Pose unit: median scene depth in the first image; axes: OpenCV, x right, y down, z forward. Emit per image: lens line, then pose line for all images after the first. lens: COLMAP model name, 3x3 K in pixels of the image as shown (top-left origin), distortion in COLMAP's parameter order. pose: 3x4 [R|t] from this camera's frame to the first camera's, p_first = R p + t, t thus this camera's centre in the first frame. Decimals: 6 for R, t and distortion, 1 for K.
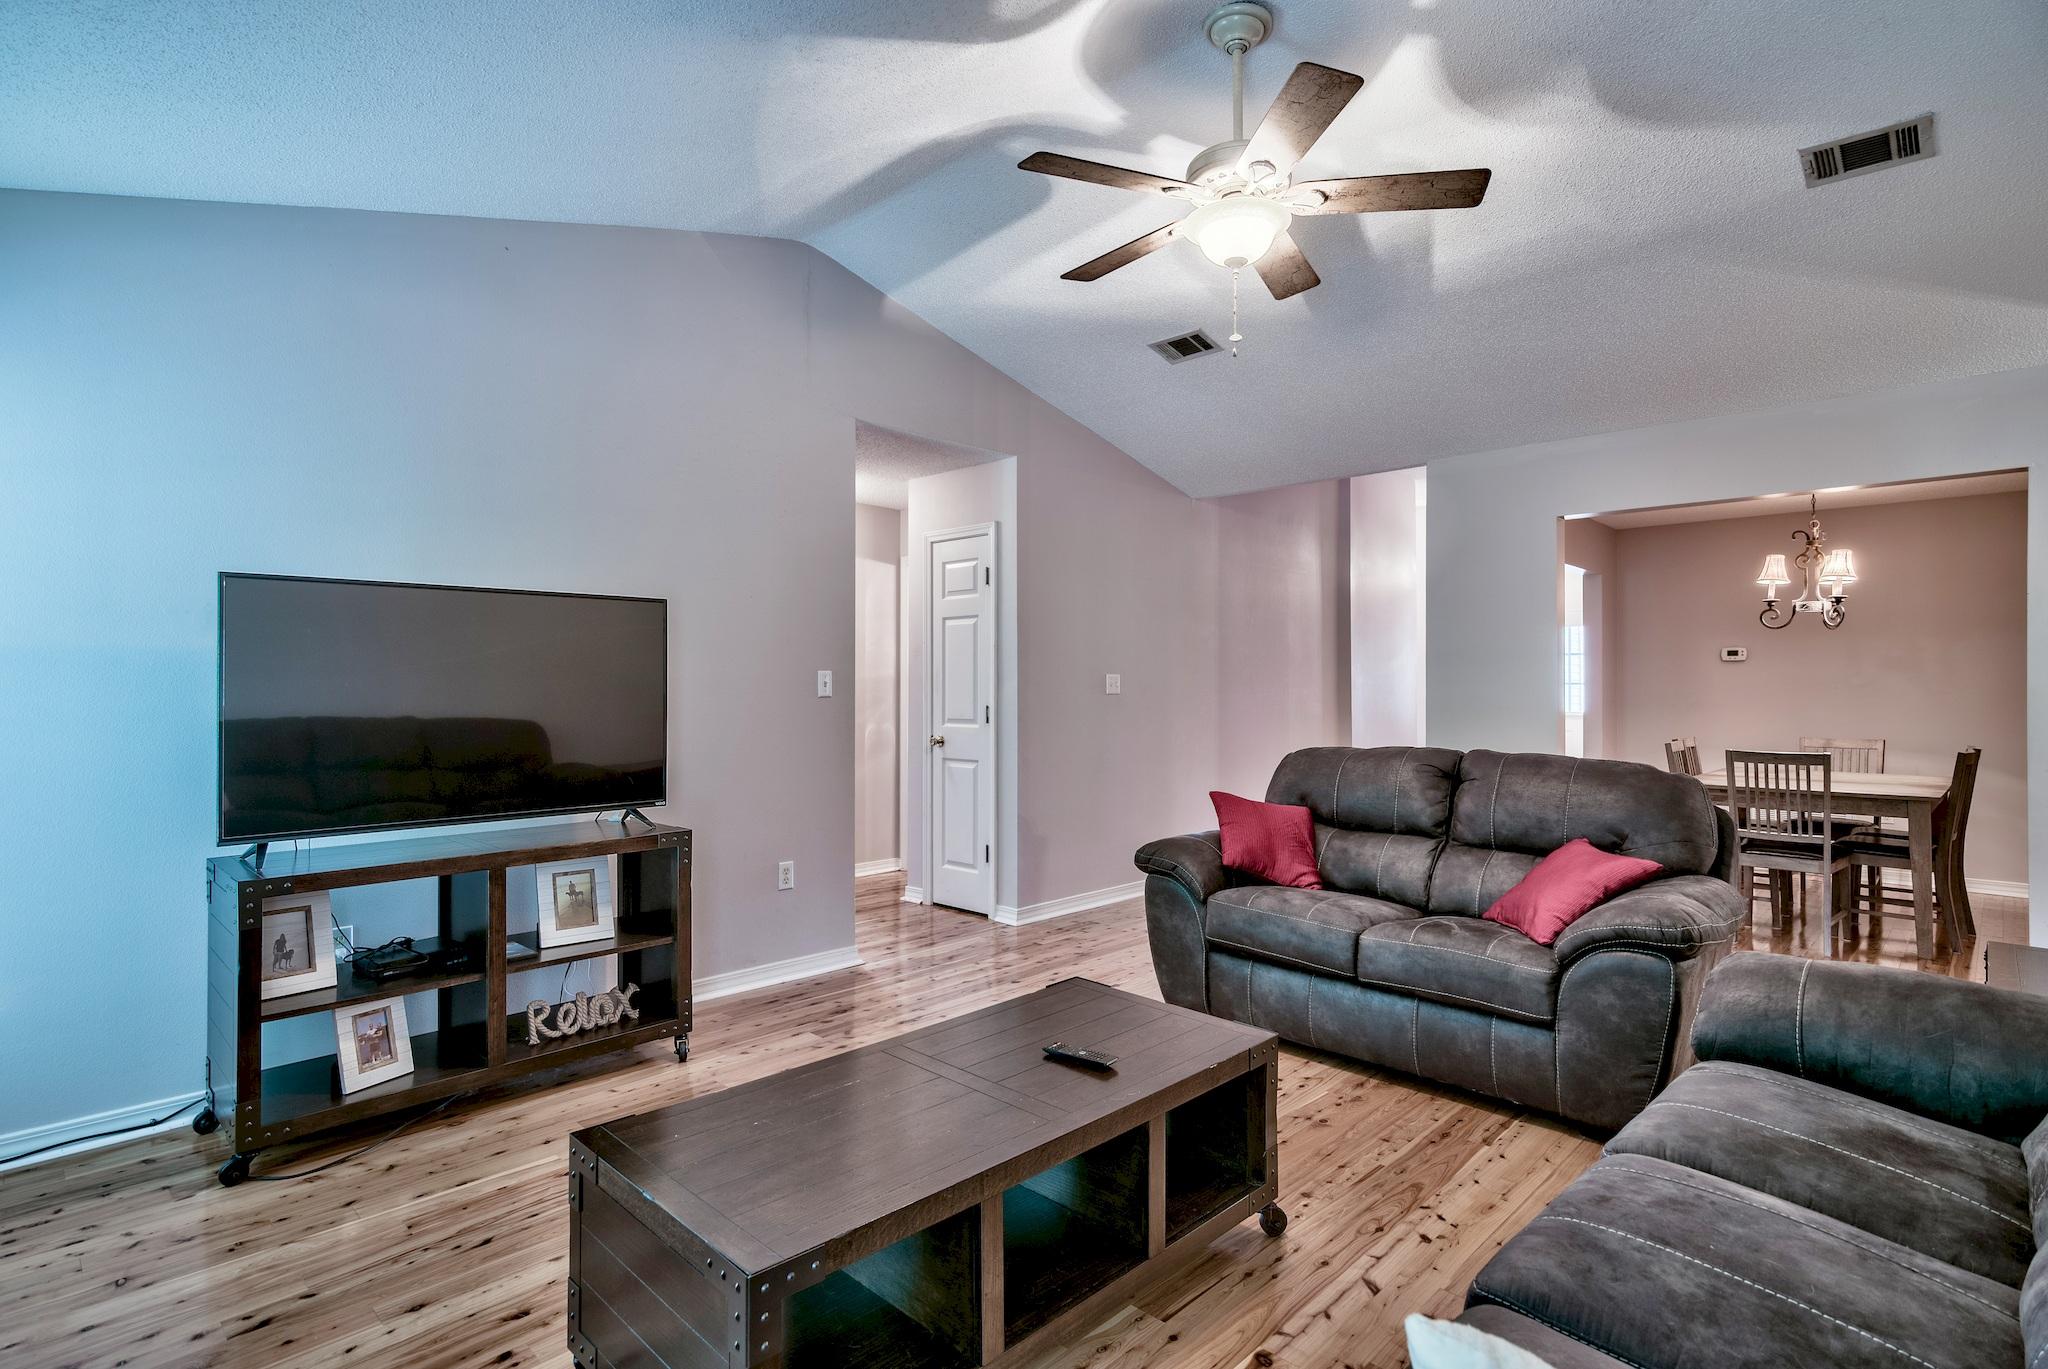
lens RADIAL K [[1013.1, 0, 1017.8], [0, 1013.1, 682.8], [0, 0, 1]] dist [-0.004891, -0.000452]
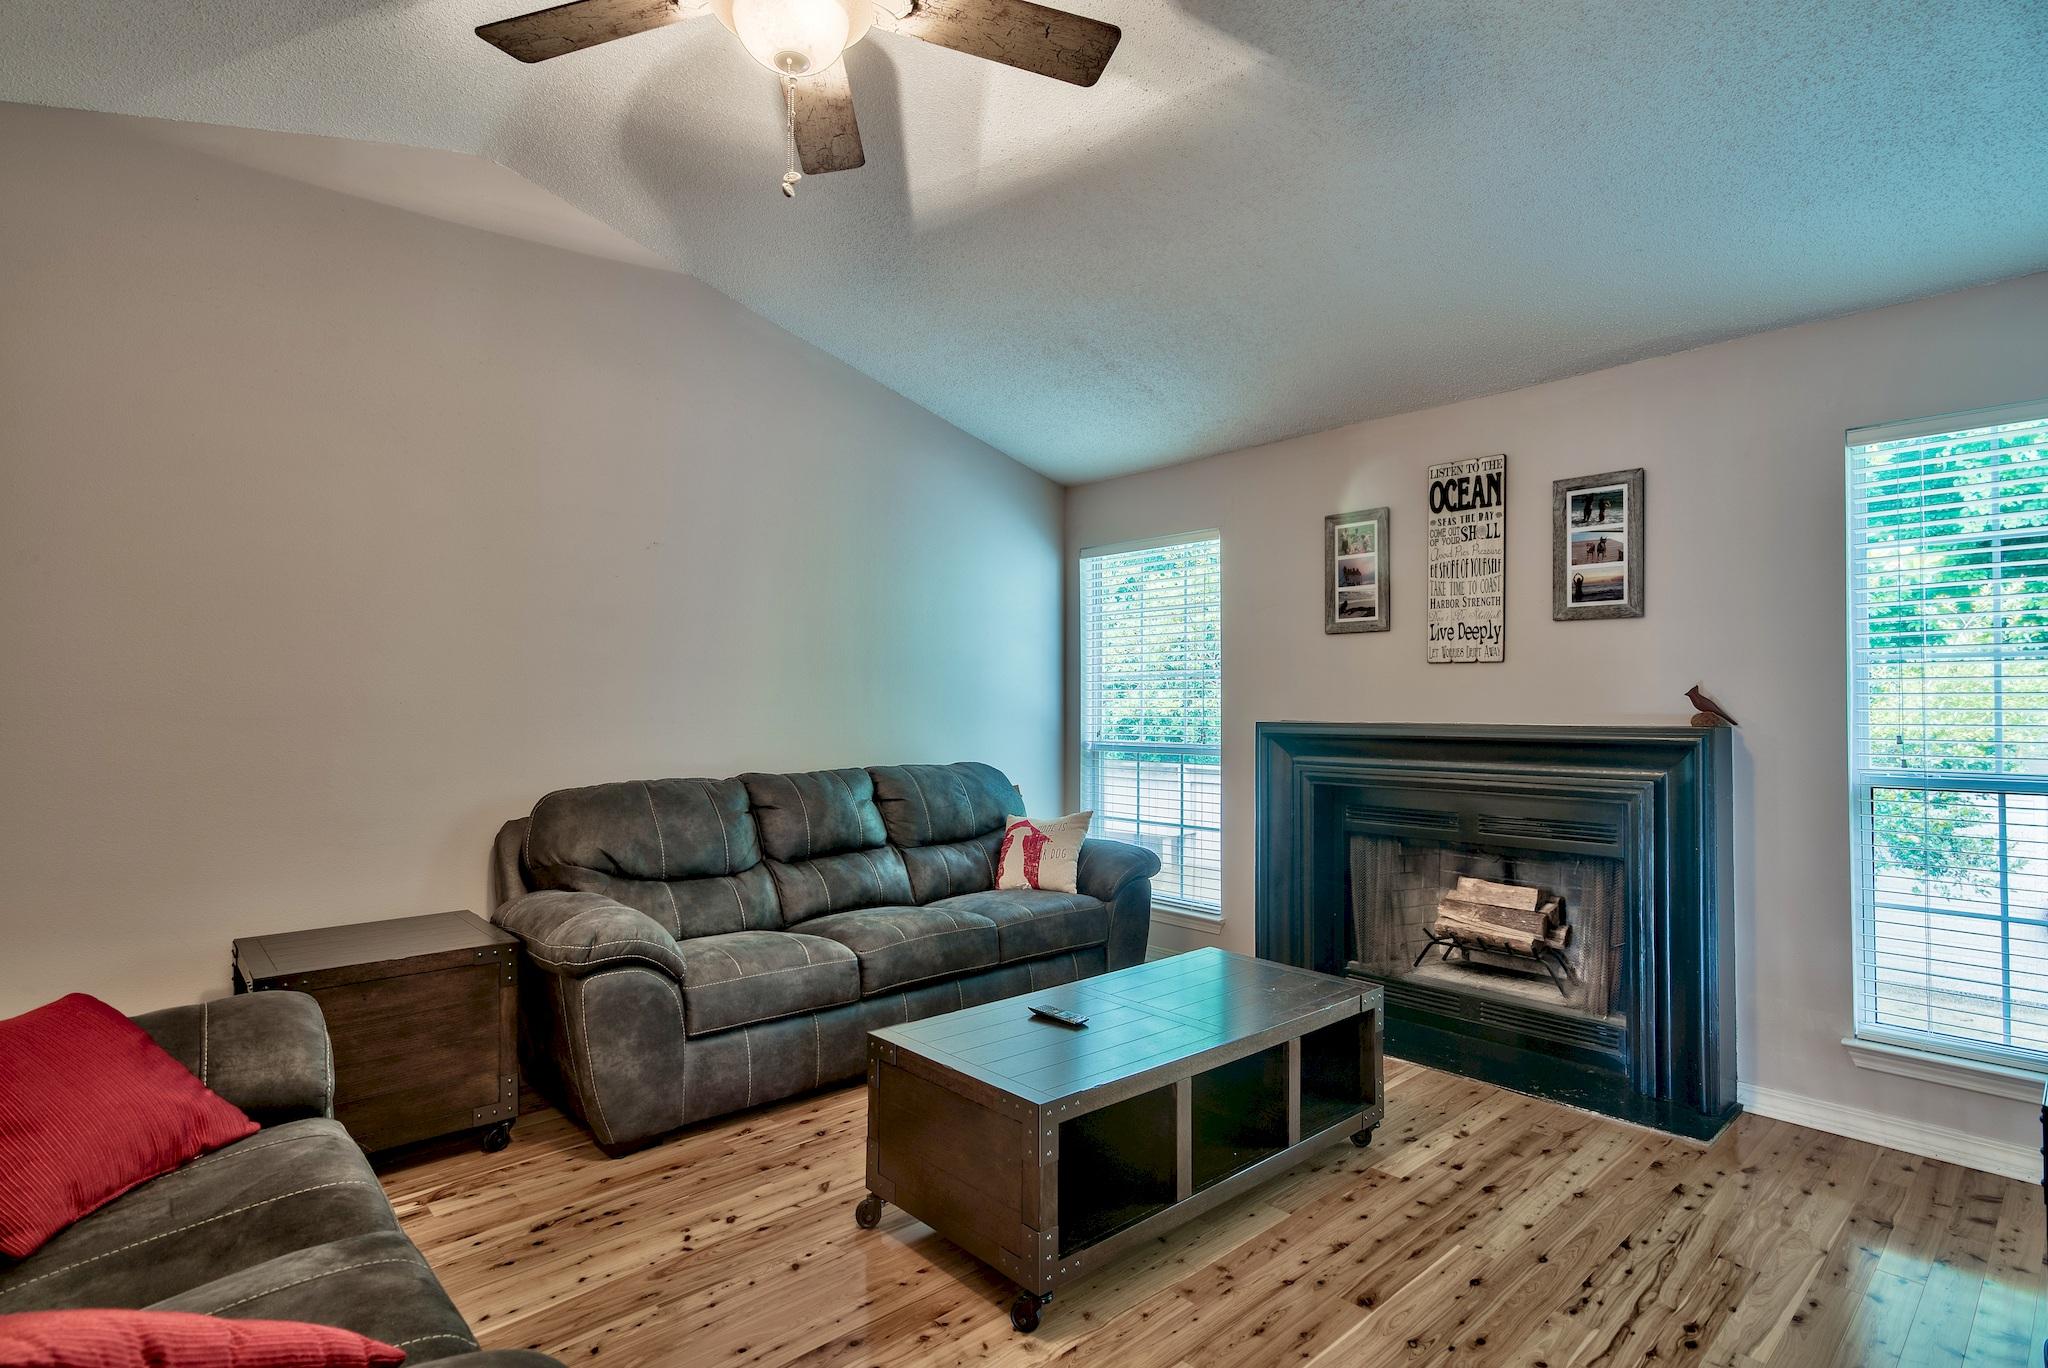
lens RADIAL K [[1002.6, 0, 1001.7], [0, 1002.6, 697.9], [0, 0, 1]] dist [0.002699, 0.000606]
pose [[-0.997538, -0.004377, 0.069997, 0.027404], [-0.005309, 0.999900, -0.013131, 0.004404], [-0.069933, -0.013471, -0.997461, 1.302248]]
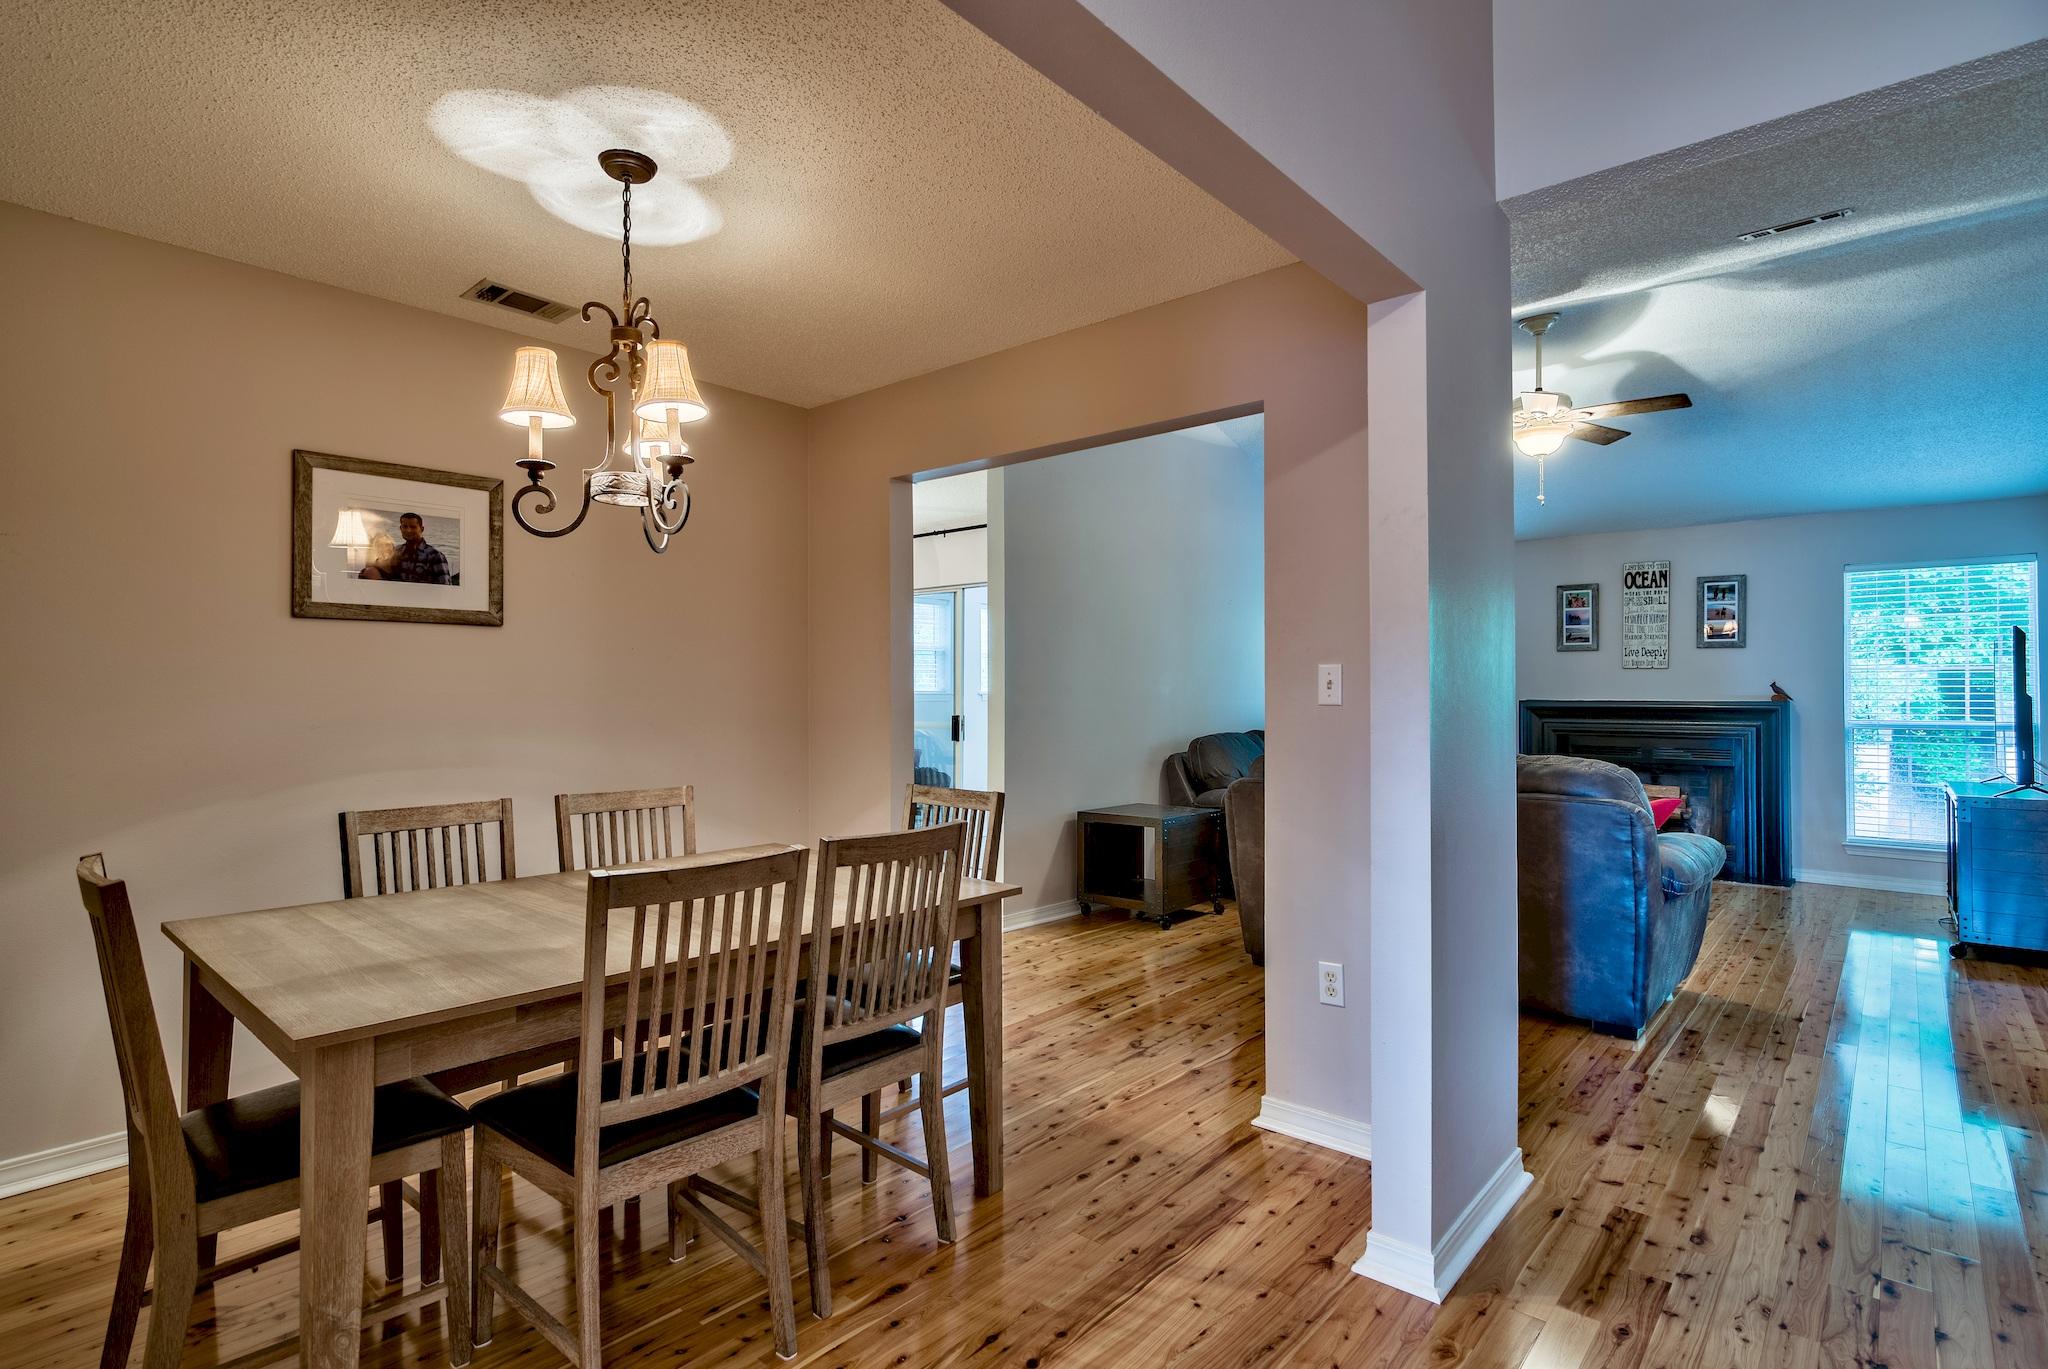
lens RADIAL K [[1005.5, 0, 1027.7], [0, 1005.5, 687.6], [0, 0, 1]] dist [-0.002608, -0.000341]
pose [[-0.998960, -0.005943, -0.045203, 0.936599], [-0.005481, 0.999932, -0.010327, 0.016629], [0.045261, -0.010068, -0.998924, 2.163728]]
